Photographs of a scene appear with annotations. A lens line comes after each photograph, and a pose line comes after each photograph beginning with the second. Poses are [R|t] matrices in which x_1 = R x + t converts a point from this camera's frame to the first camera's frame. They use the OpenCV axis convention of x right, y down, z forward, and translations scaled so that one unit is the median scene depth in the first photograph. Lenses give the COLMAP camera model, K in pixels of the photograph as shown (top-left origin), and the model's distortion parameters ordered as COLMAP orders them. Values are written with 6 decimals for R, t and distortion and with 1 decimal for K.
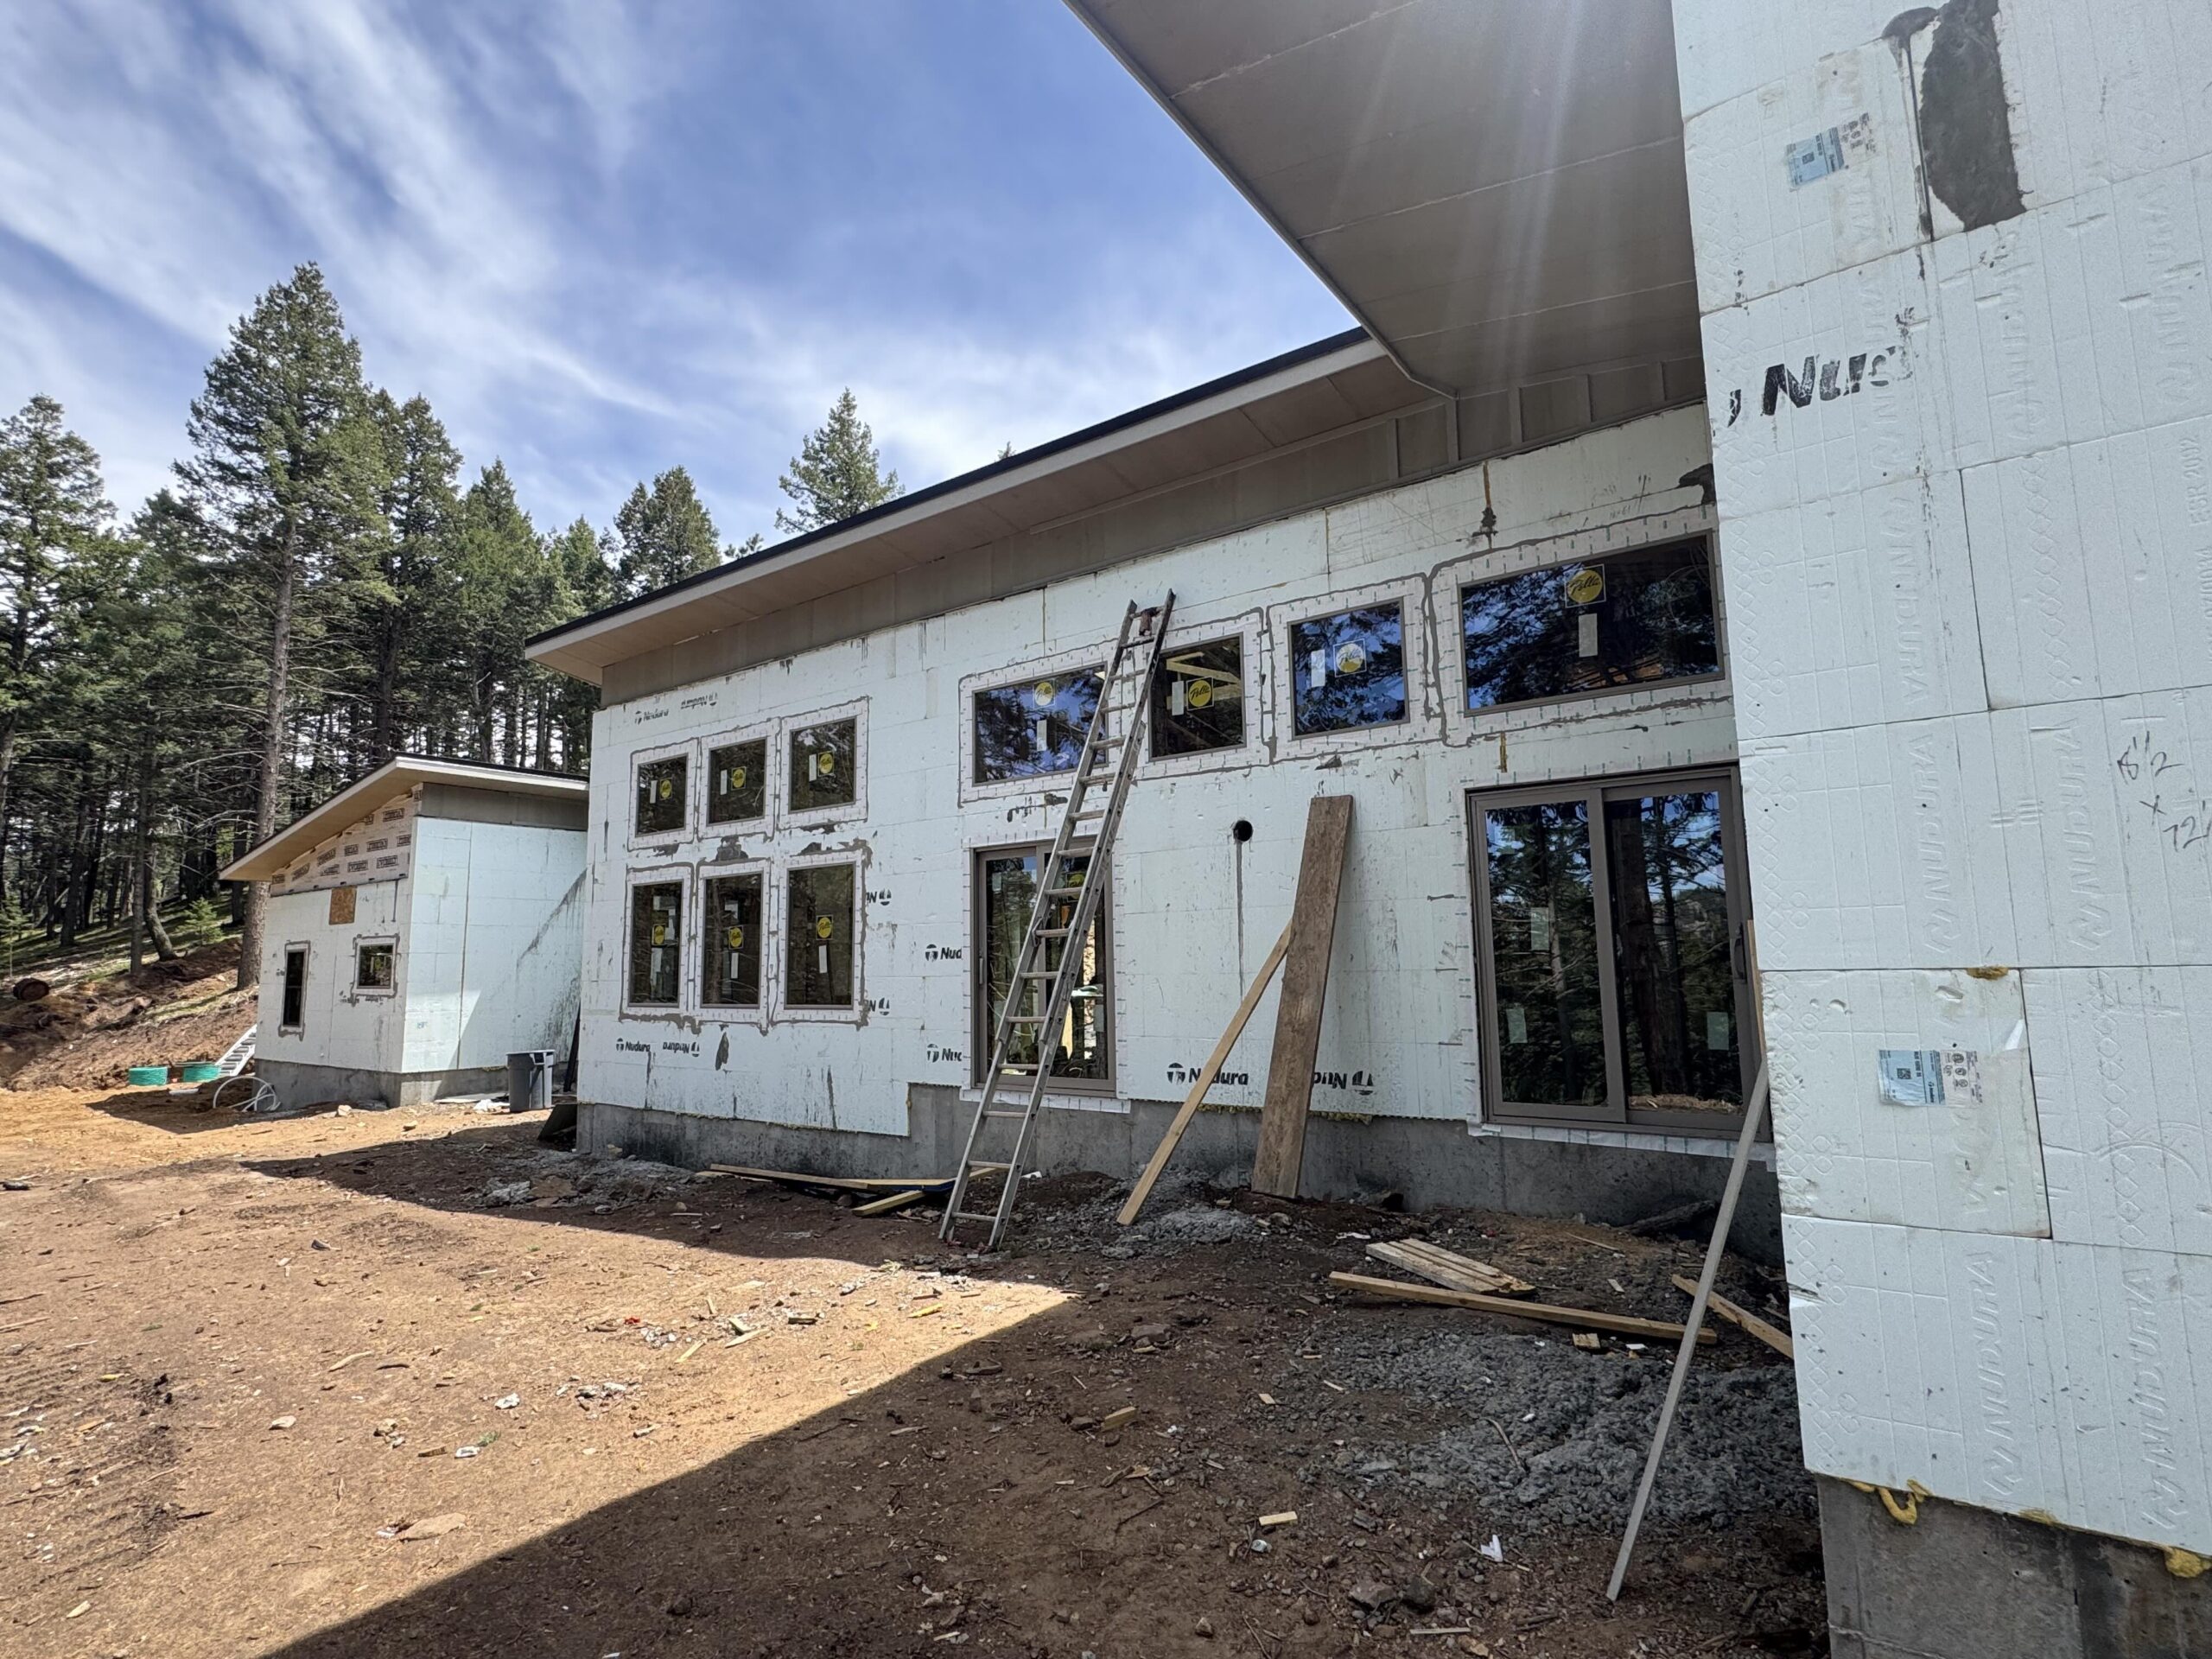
lens RADIAL K [[1108.5, 0, 1101.3], [0, 1108.5, 821.6], [0, 0, 1]] dist [-0.000411, 0.000446]
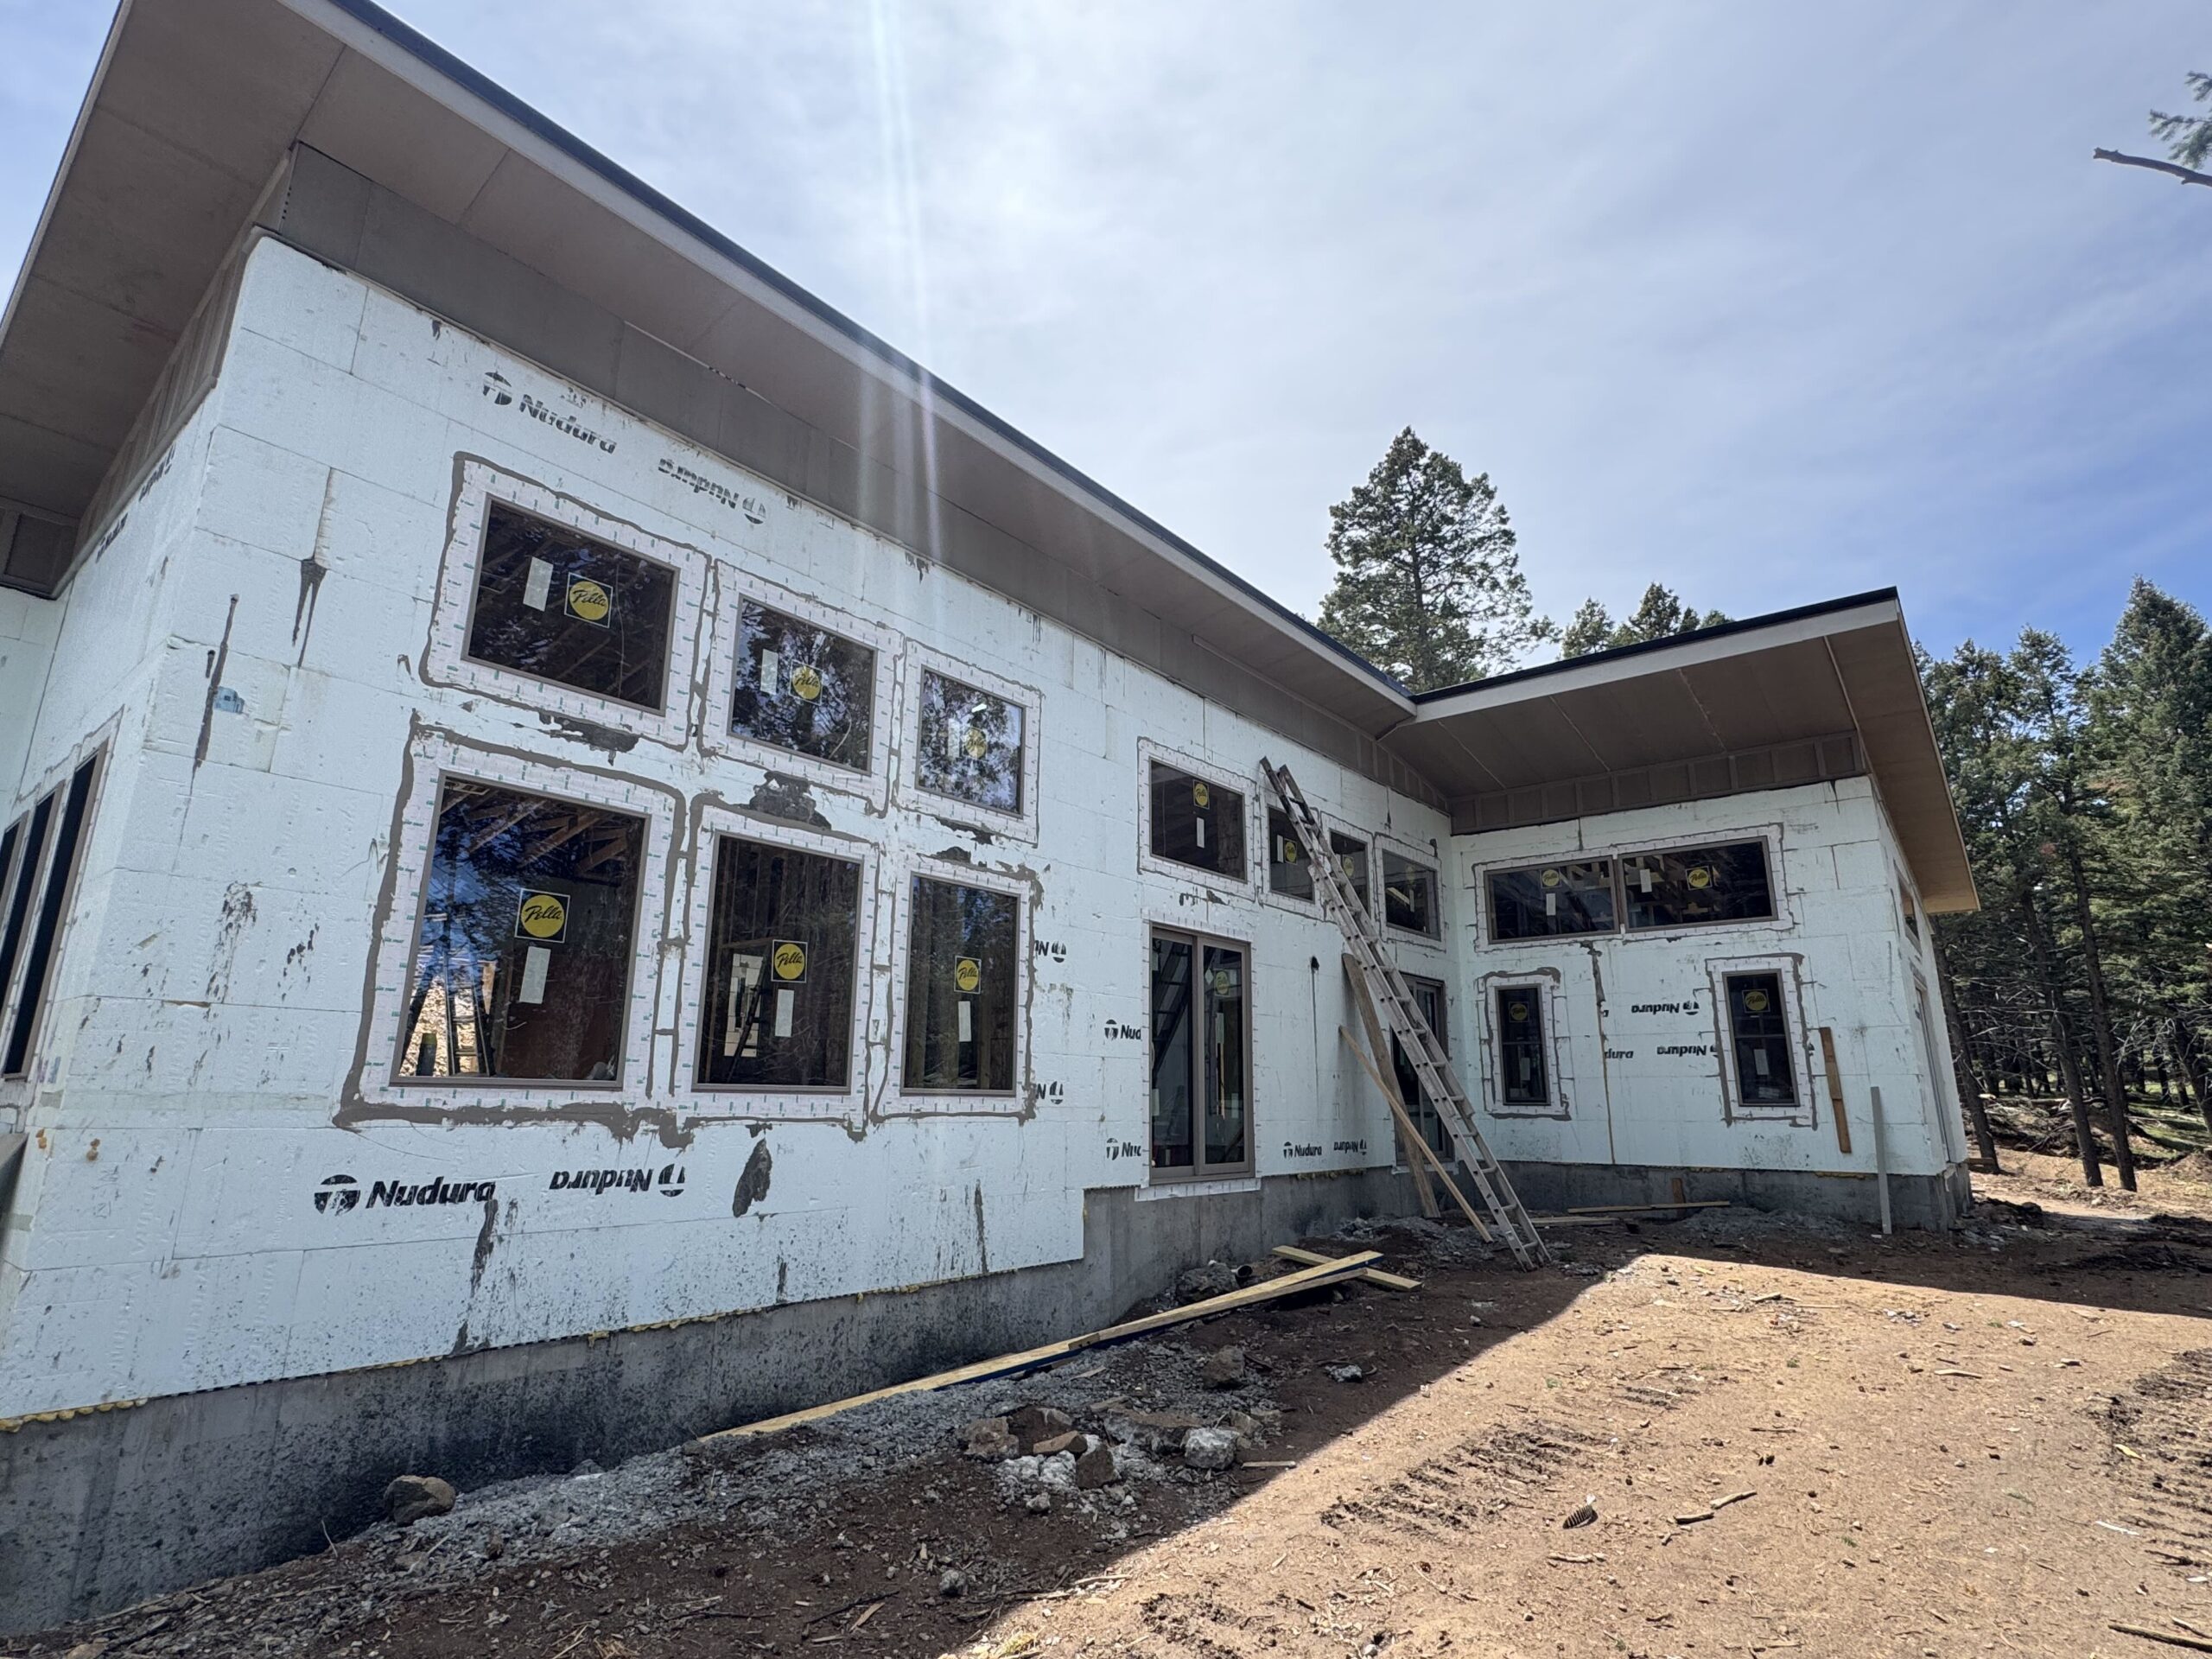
lens RADIAL K [[1108.5, 0, 1101.3], [0, 1108.5, 821.6], [0, 0, 1]] dist [-0.000411, 0.000446]
pose [[0.054341, 0.264255, 0.962921, -0.921366], [-0.140653, 0.956756, -0.254625, 0.165975], [-0.988567, -0.121601, 0.089159, 0.858380]]
